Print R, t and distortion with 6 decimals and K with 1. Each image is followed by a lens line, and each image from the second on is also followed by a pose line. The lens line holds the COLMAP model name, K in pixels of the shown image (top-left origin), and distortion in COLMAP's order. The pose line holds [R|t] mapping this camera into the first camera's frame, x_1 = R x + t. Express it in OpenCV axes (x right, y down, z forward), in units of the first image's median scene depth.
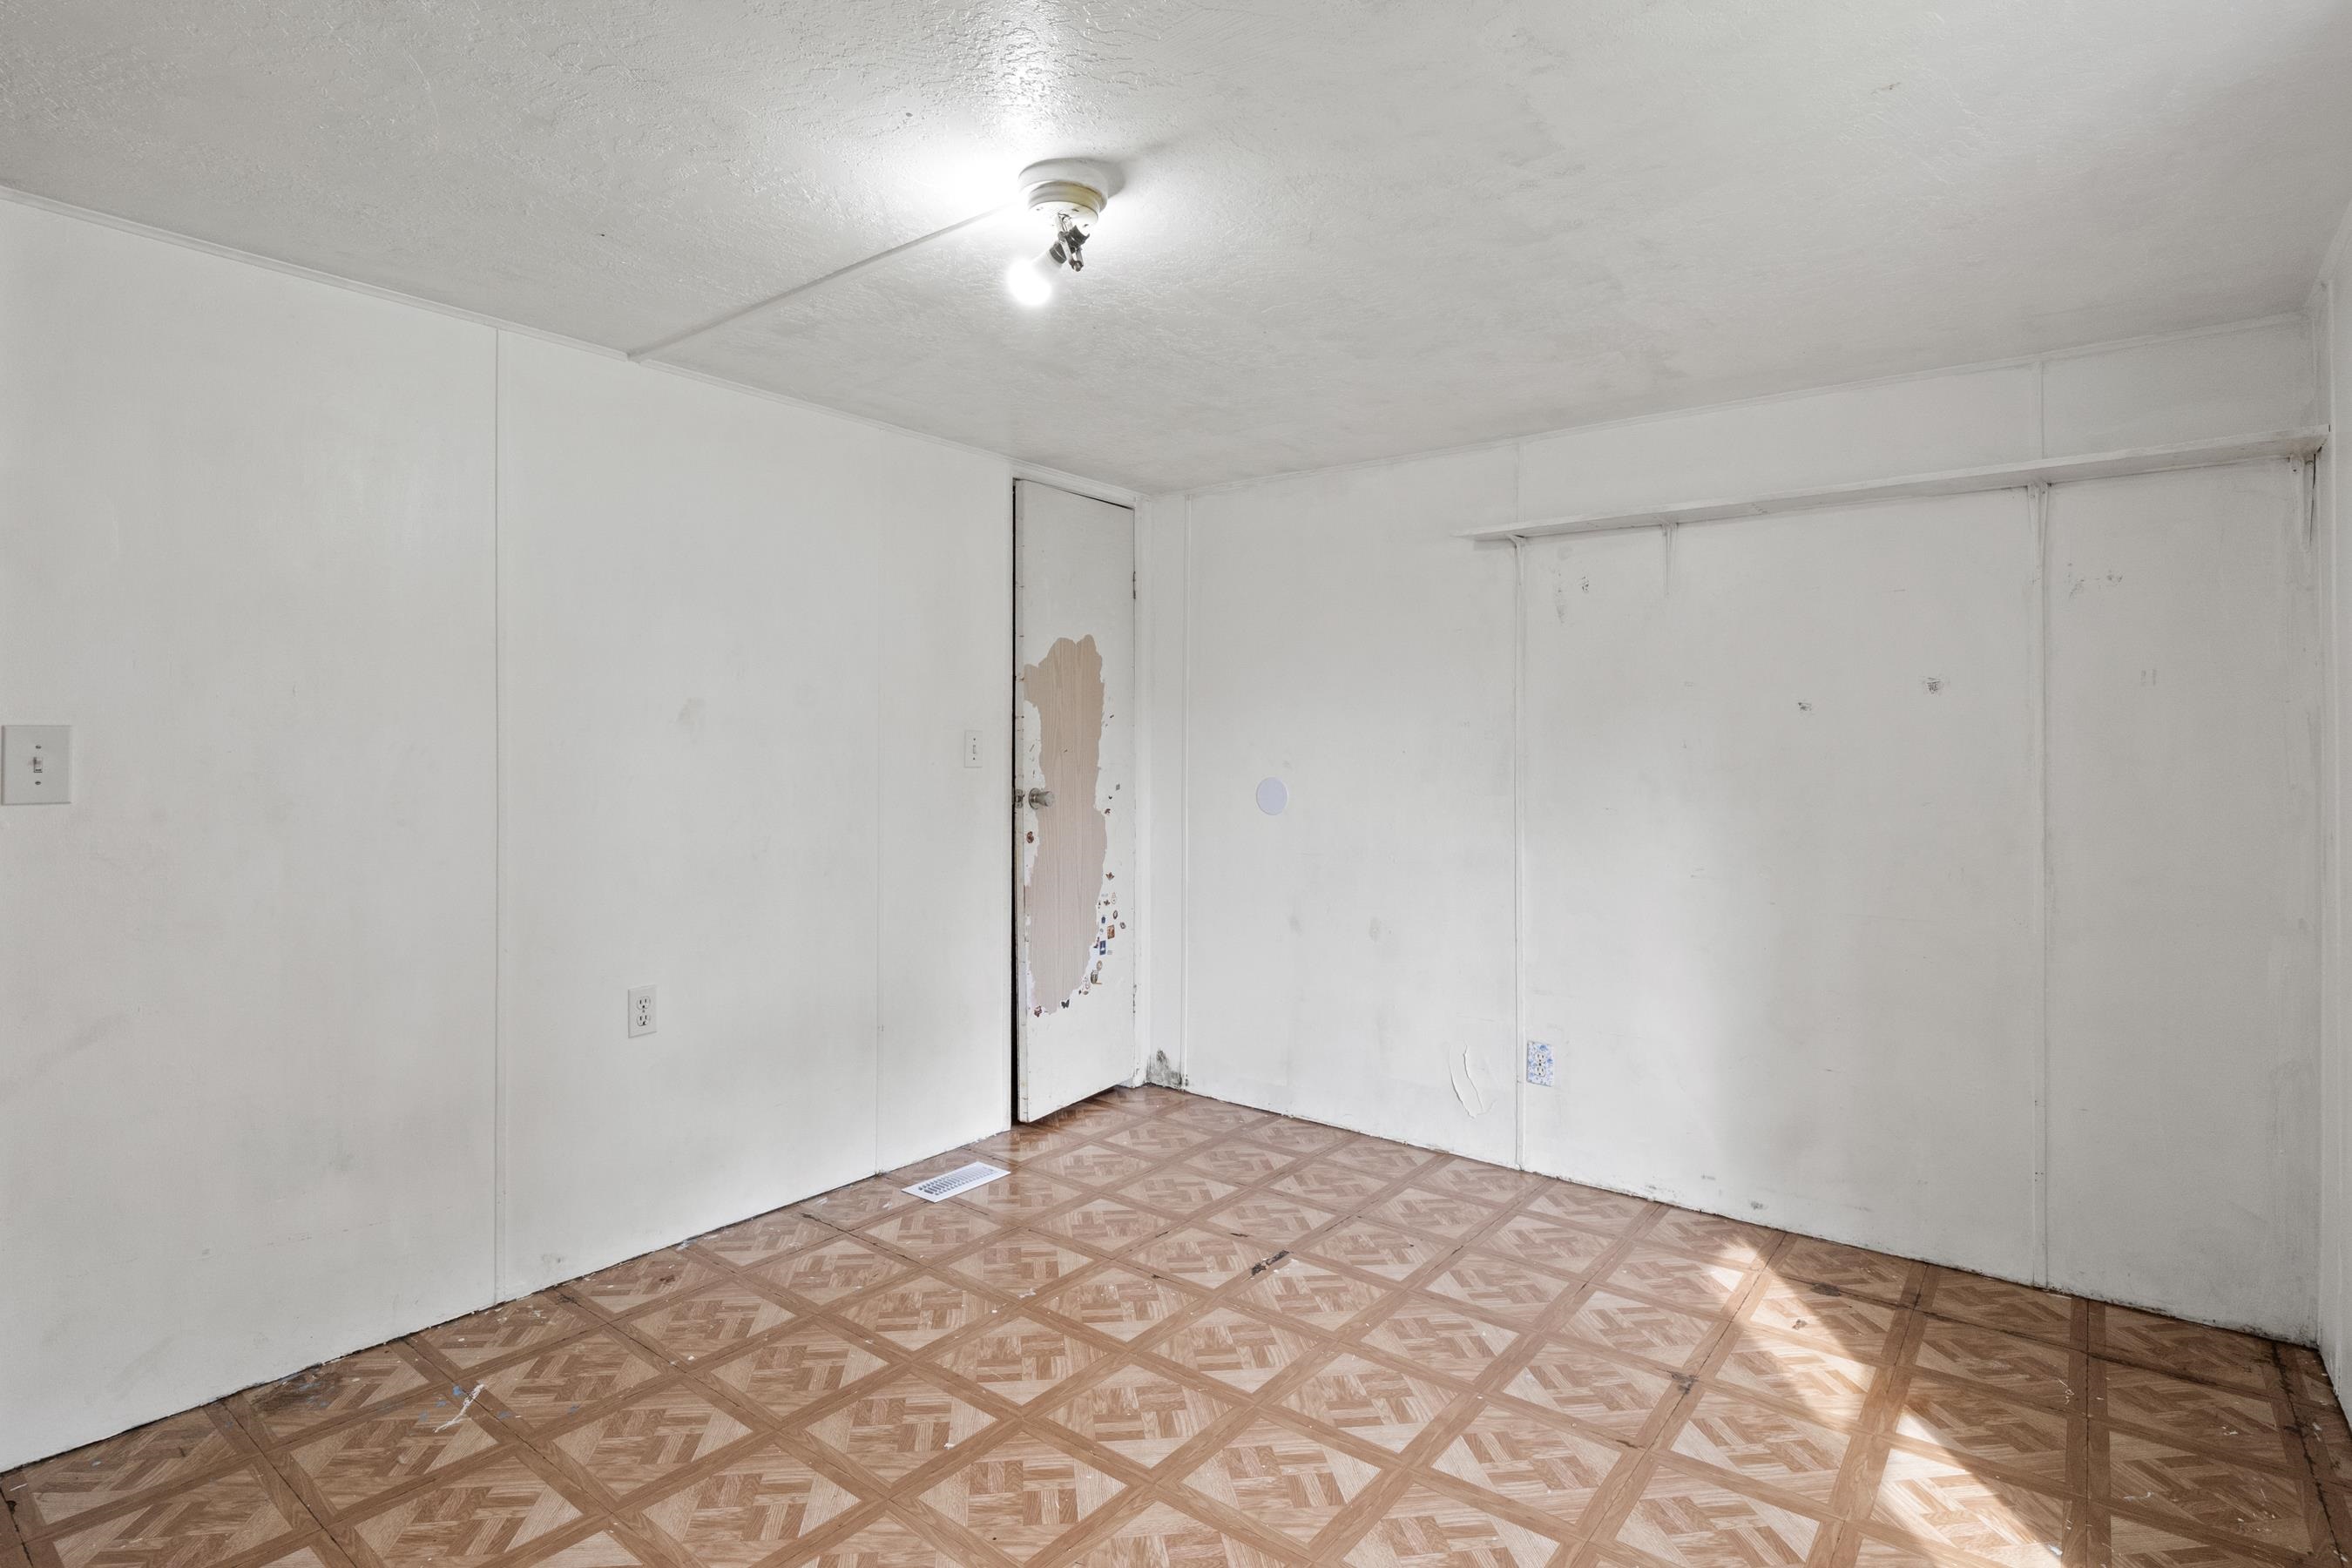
lens RADIAL K [[1165.8, 0, 1097.6], [0, 1165.8, 733.7], [0, 0, 1]] dist [-0.008655, -0.003348]
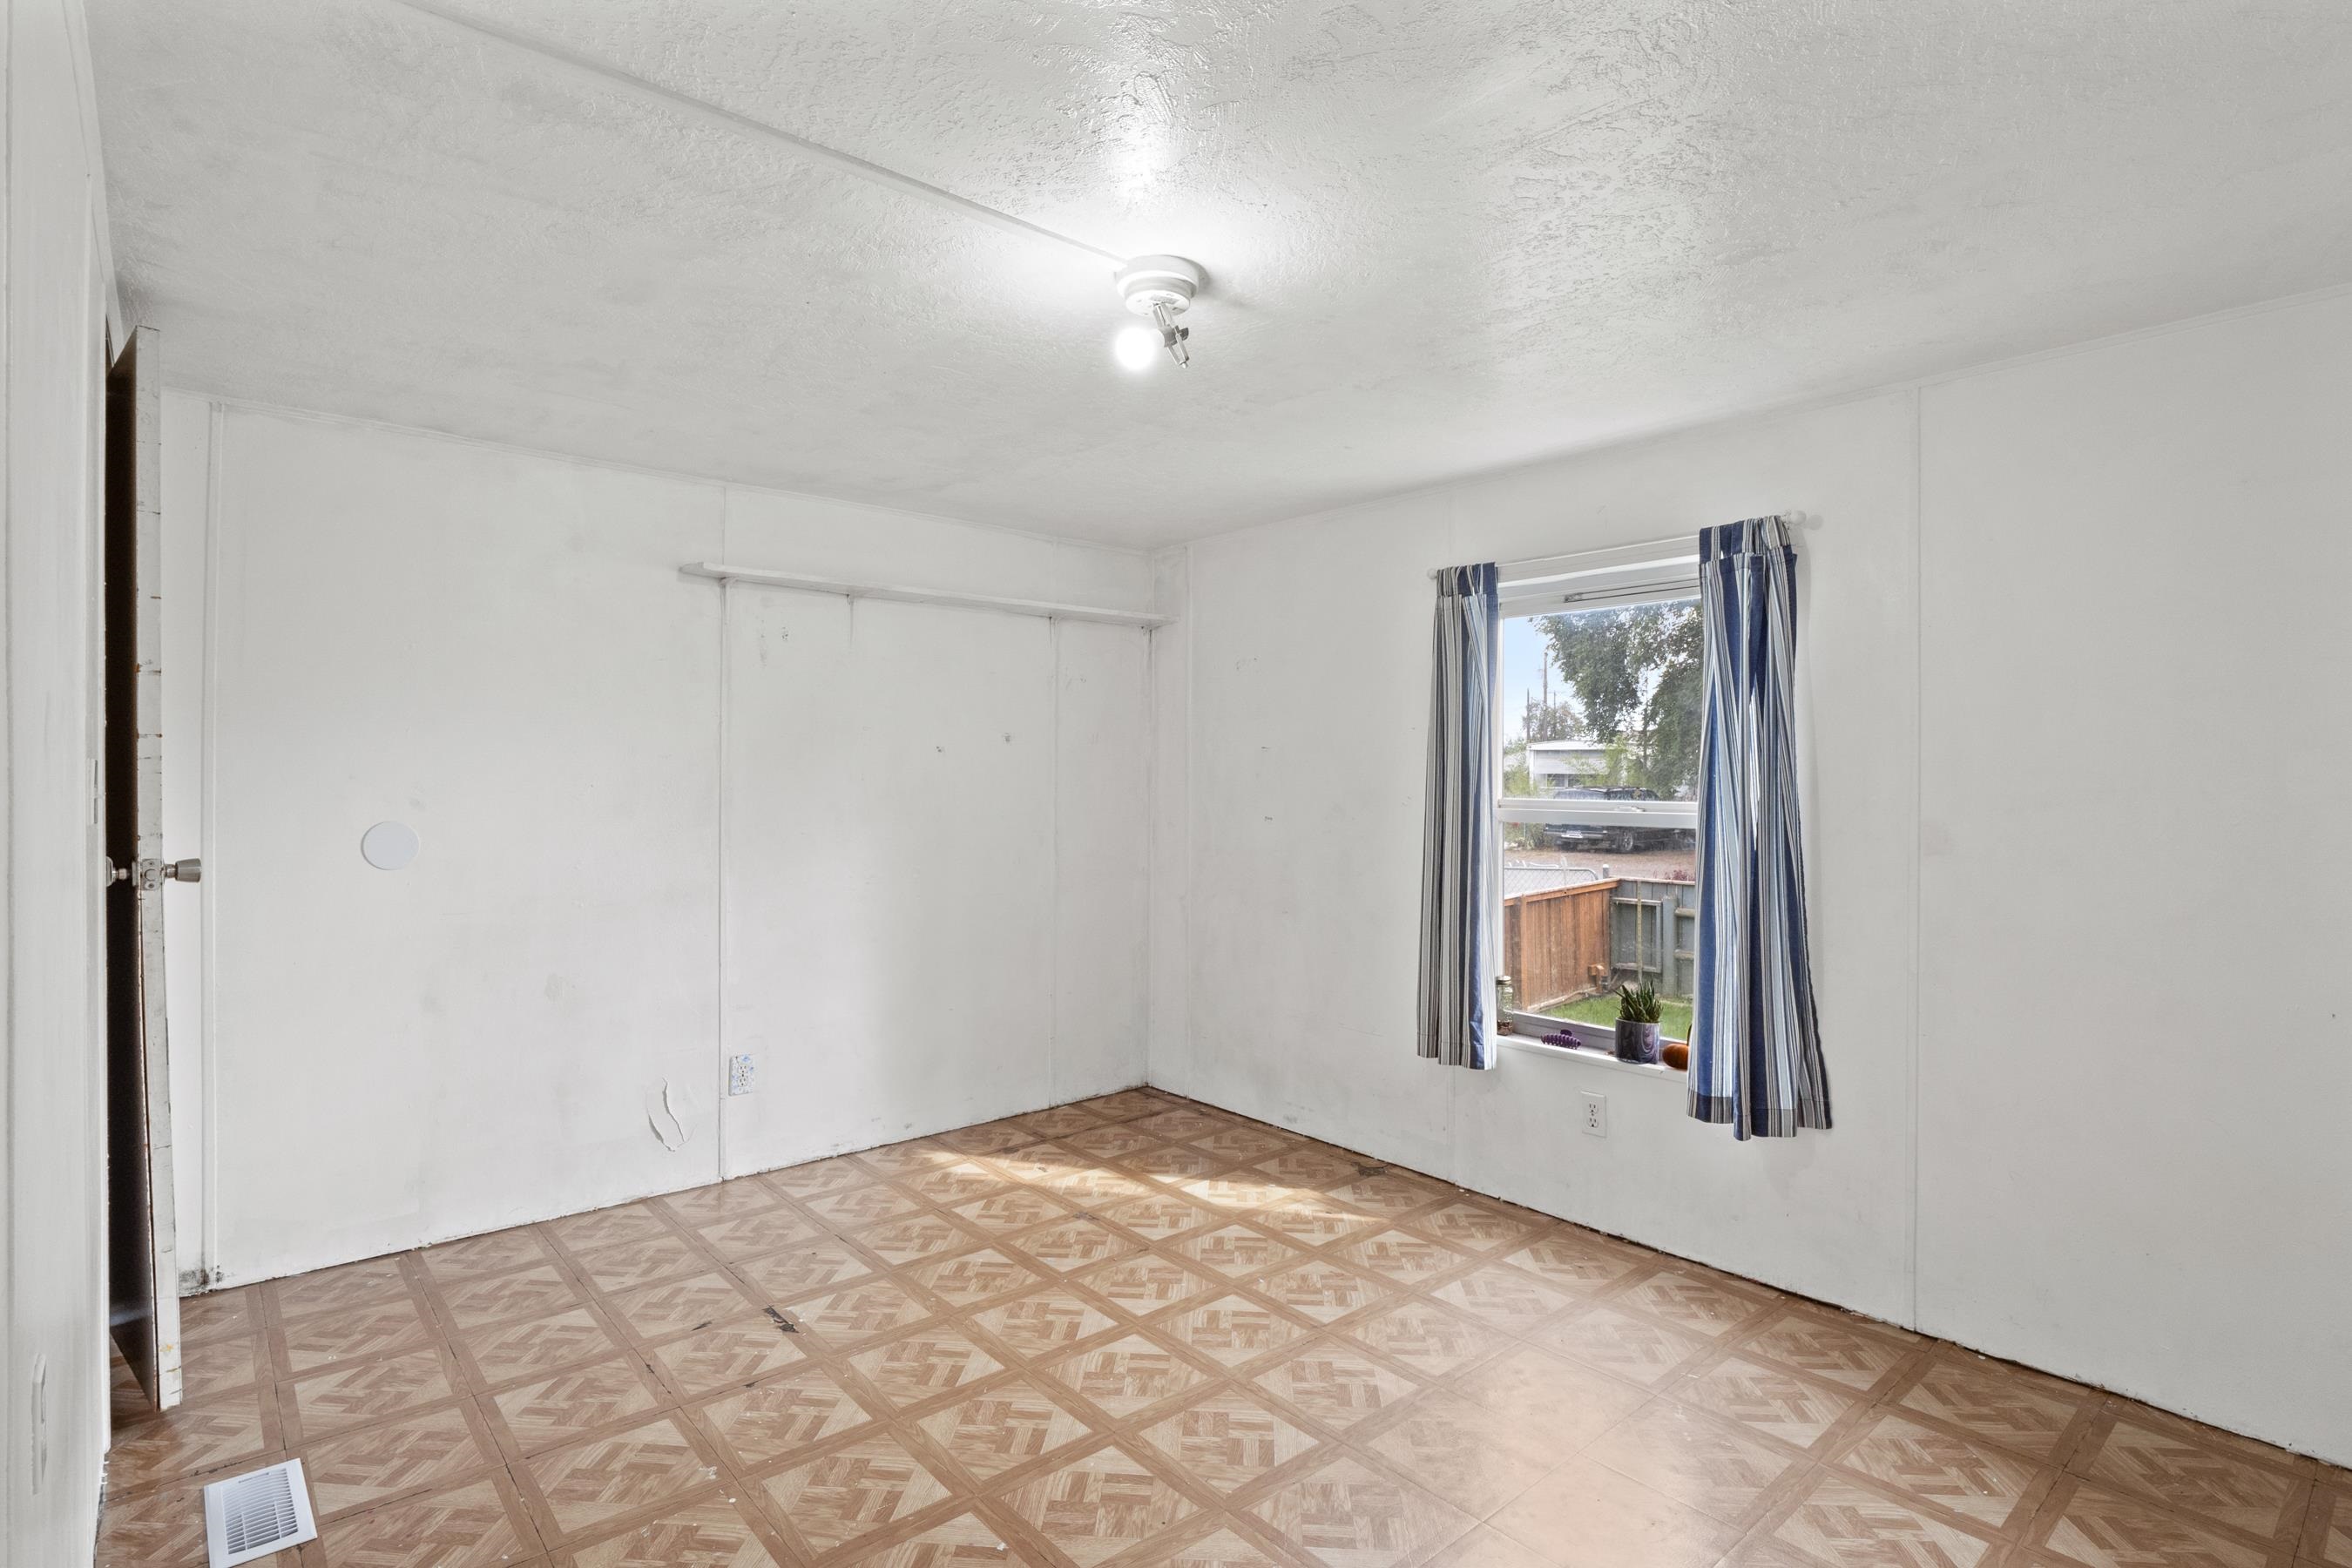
lens RADIAL K [[1165.8, 0, 1163.3], [0, 1165.8, 784.1], [0, 0, 1]] dist [-0.008655, -0.003348]
pose [[0.178389, -0.014566, 0.983852, -0.783320], [-0.014237, 0.999748, 0.017383, -0.011553], [-0.983857, -0.017108, 0.178137, 0.557757]]
